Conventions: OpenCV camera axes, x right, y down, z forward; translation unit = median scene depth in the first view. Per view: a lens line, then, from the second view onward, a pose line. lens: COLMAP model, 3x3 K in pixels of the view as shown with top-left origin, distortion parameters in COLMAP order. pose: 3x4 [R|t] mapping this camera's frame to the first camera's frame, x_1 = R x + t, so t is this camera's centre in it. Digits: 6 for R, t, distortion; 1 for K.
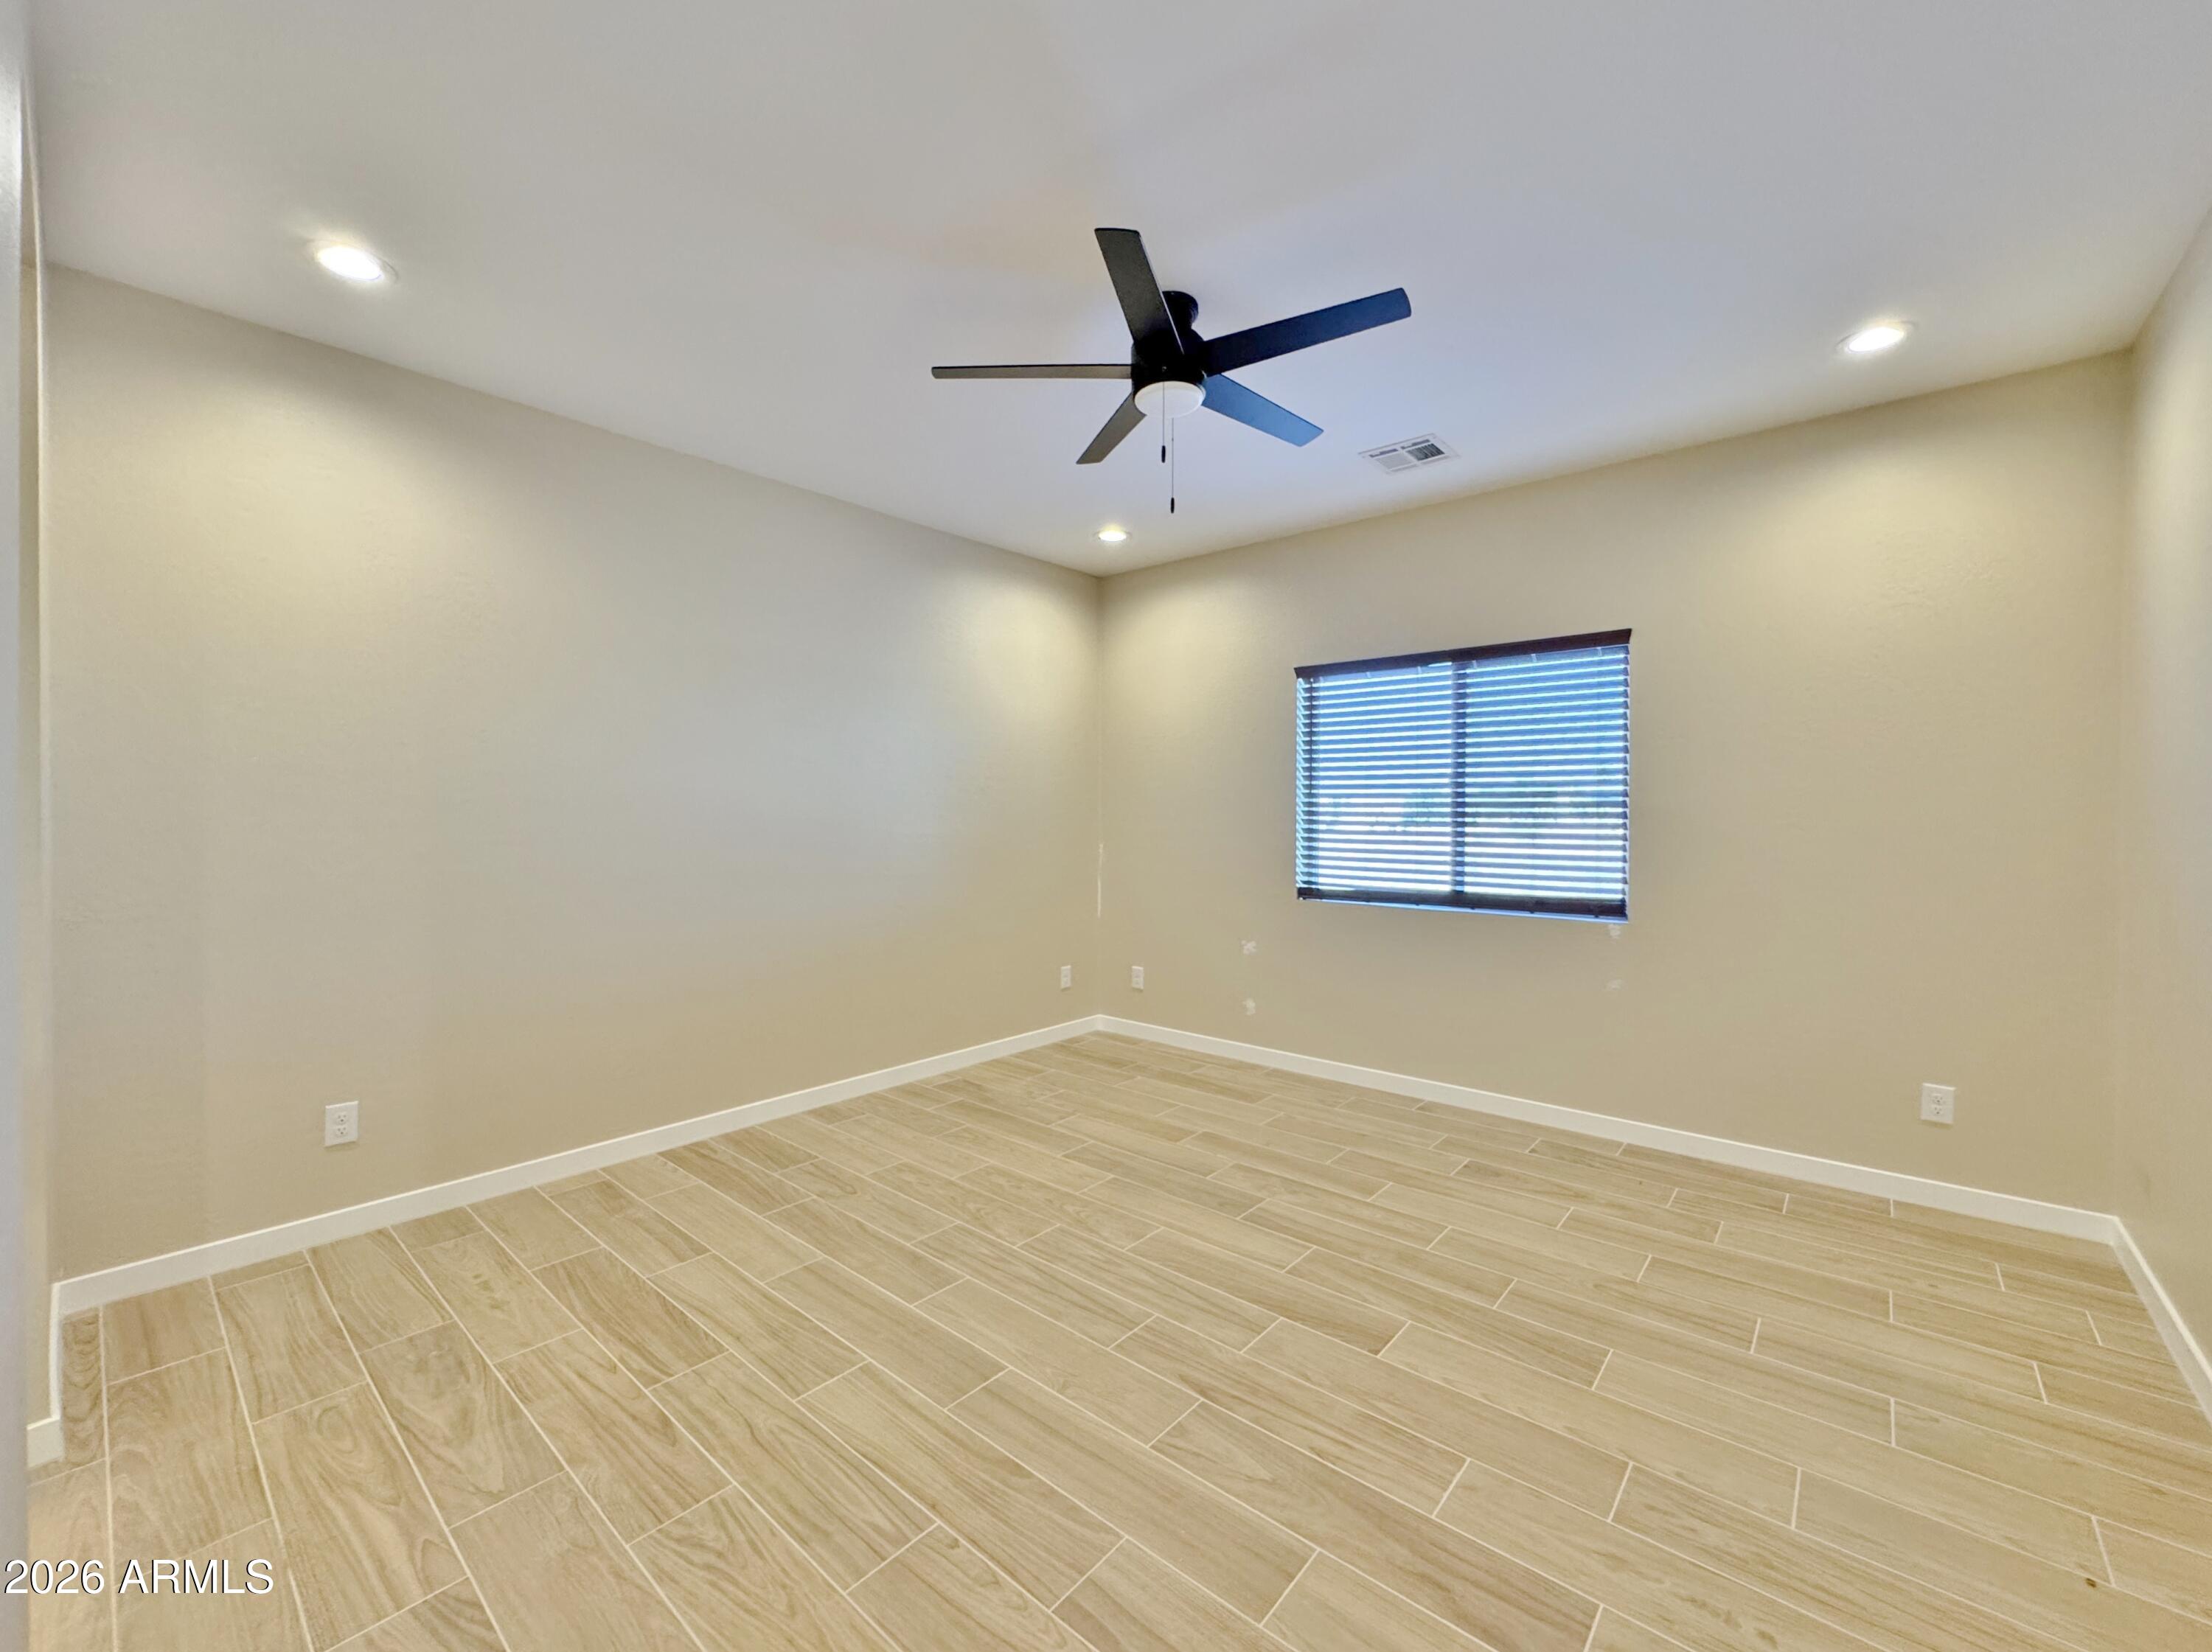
lens RADIAL K [[889.2, 0, 1106.0], [0, 889.2, 826.0], [0, 0, 1]] dist [-0.006825, 0.000932]
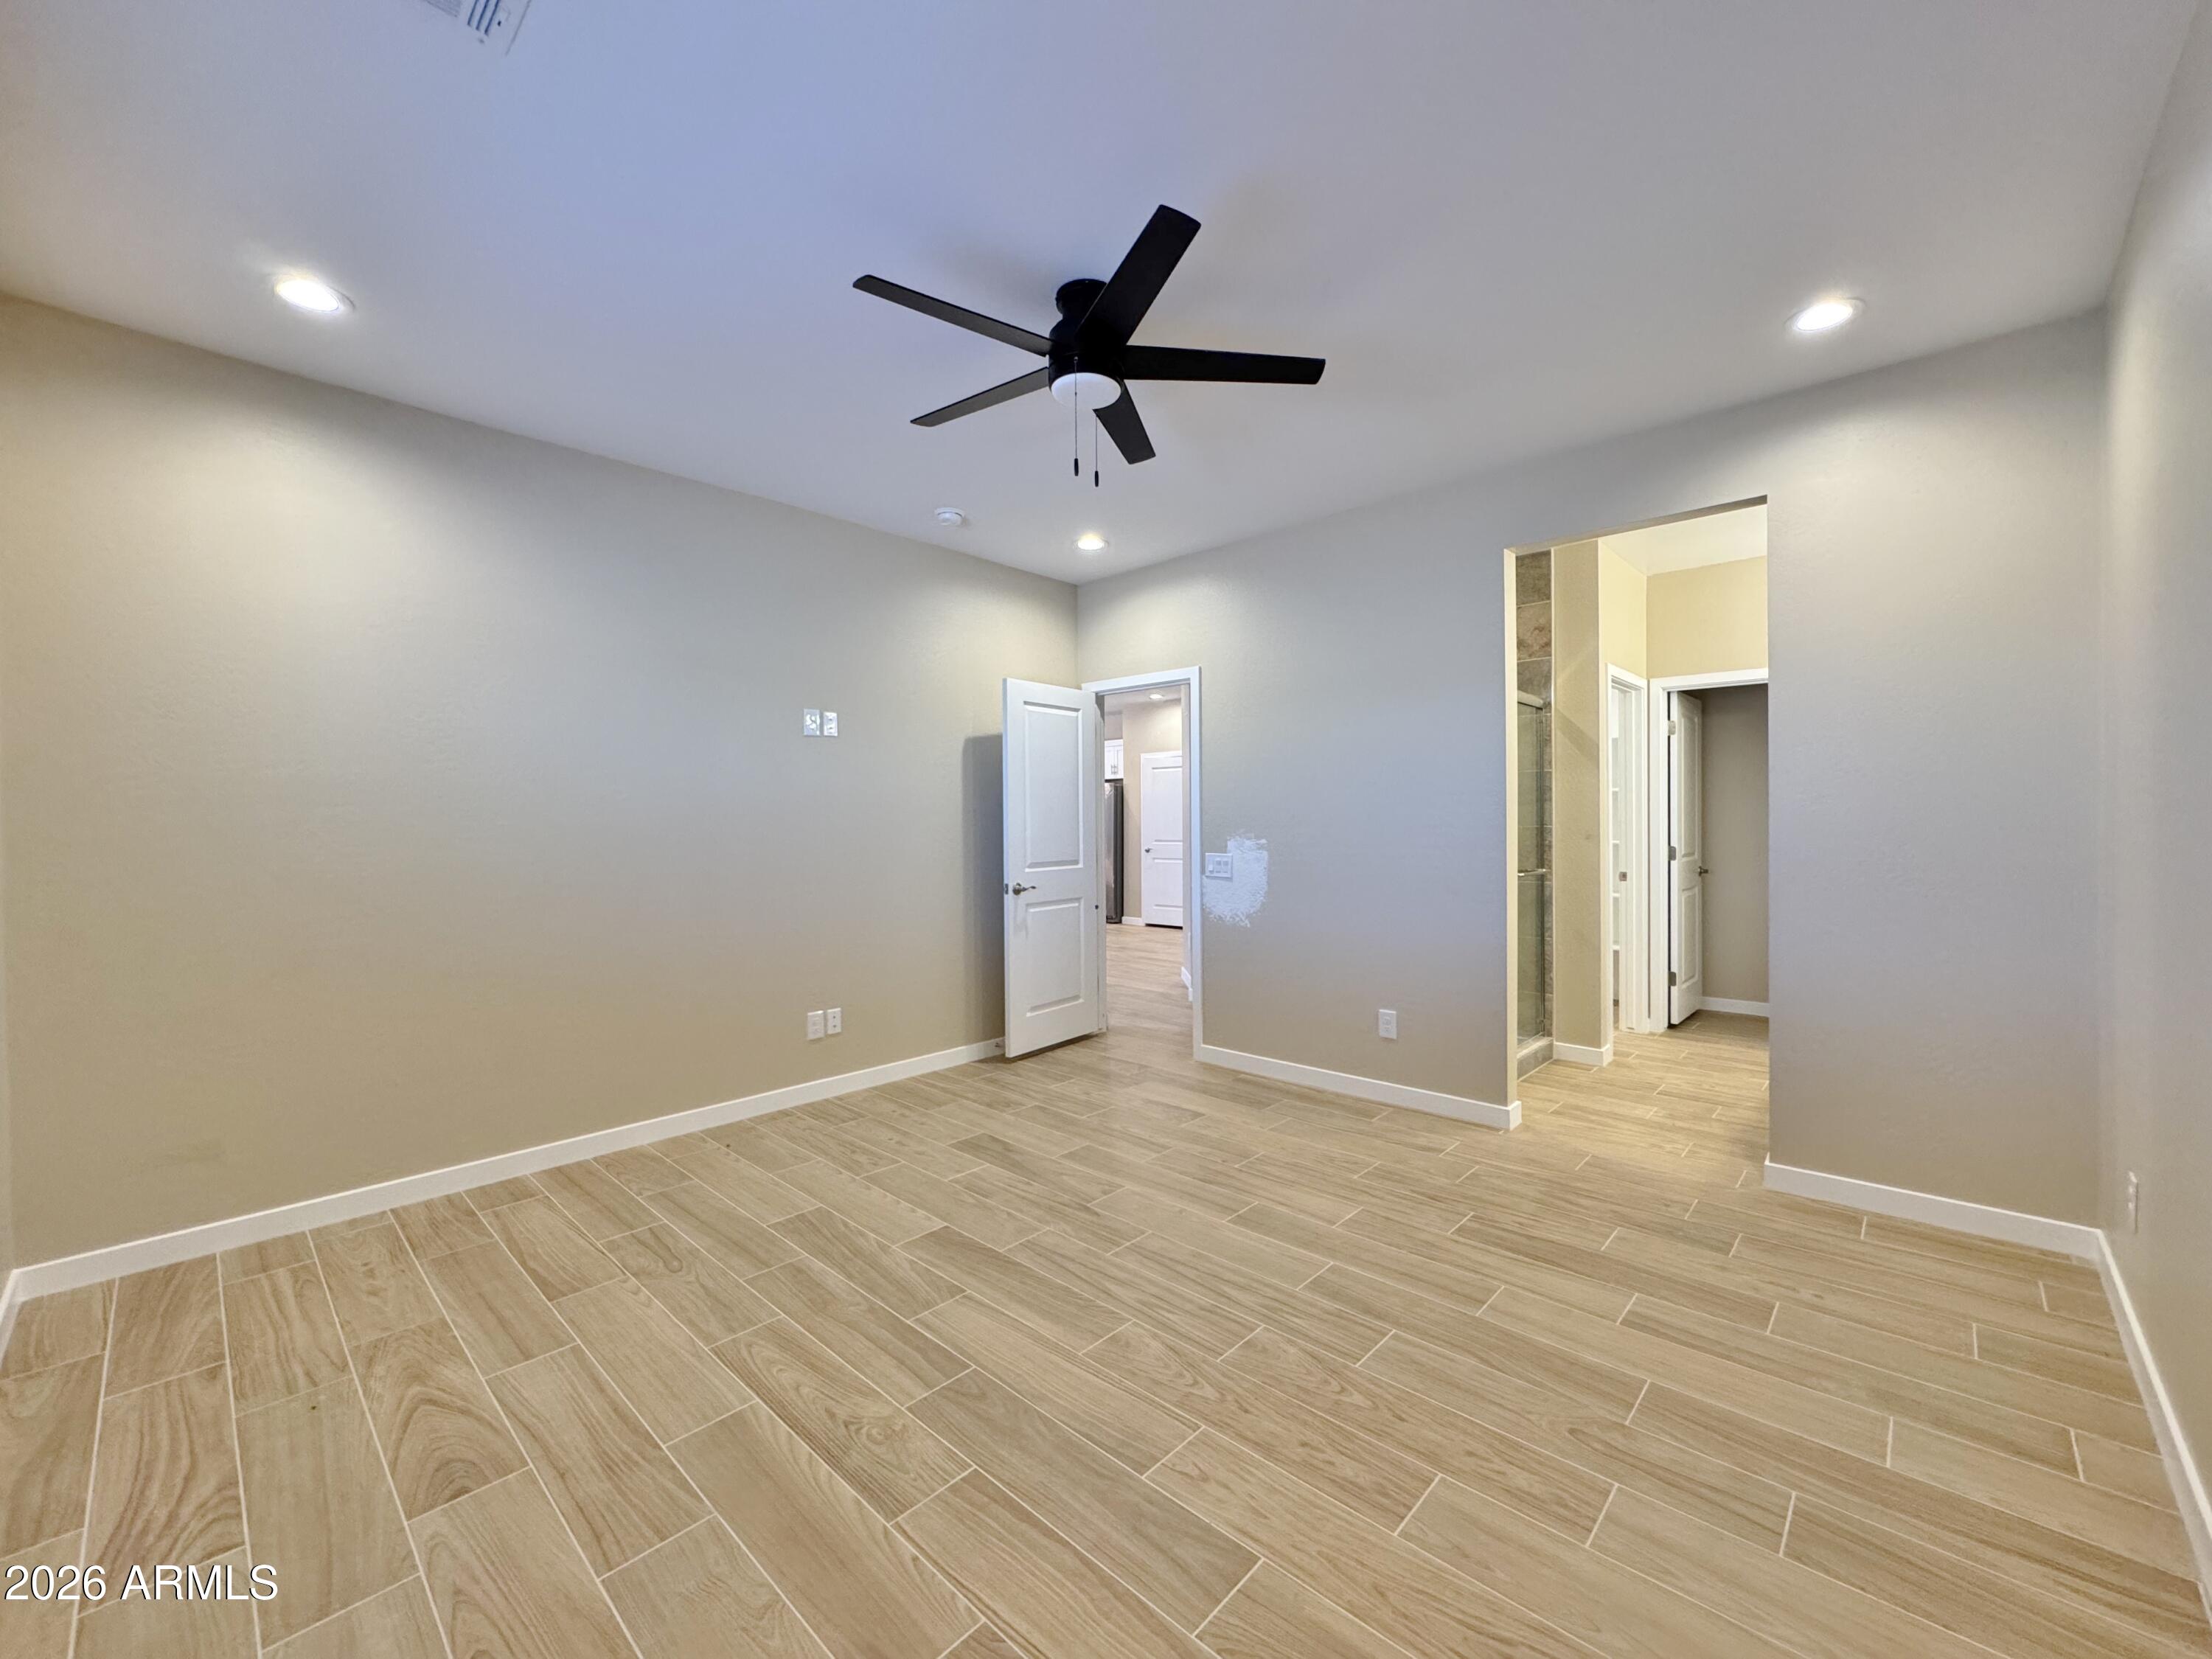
lens RADIAL K [[889.3, 0, 1106.0], [0, 889.3, 829.5], [0, 0, 1]] dist [-0.006825, 0.000932]
pose [[-0.998960, 0.004288, 0.045382, 0.006276], [0.005382, 0.999698, 0.023996, -0.016635], [-0.045266, 0.024215, -0.998681, 1.997341]]
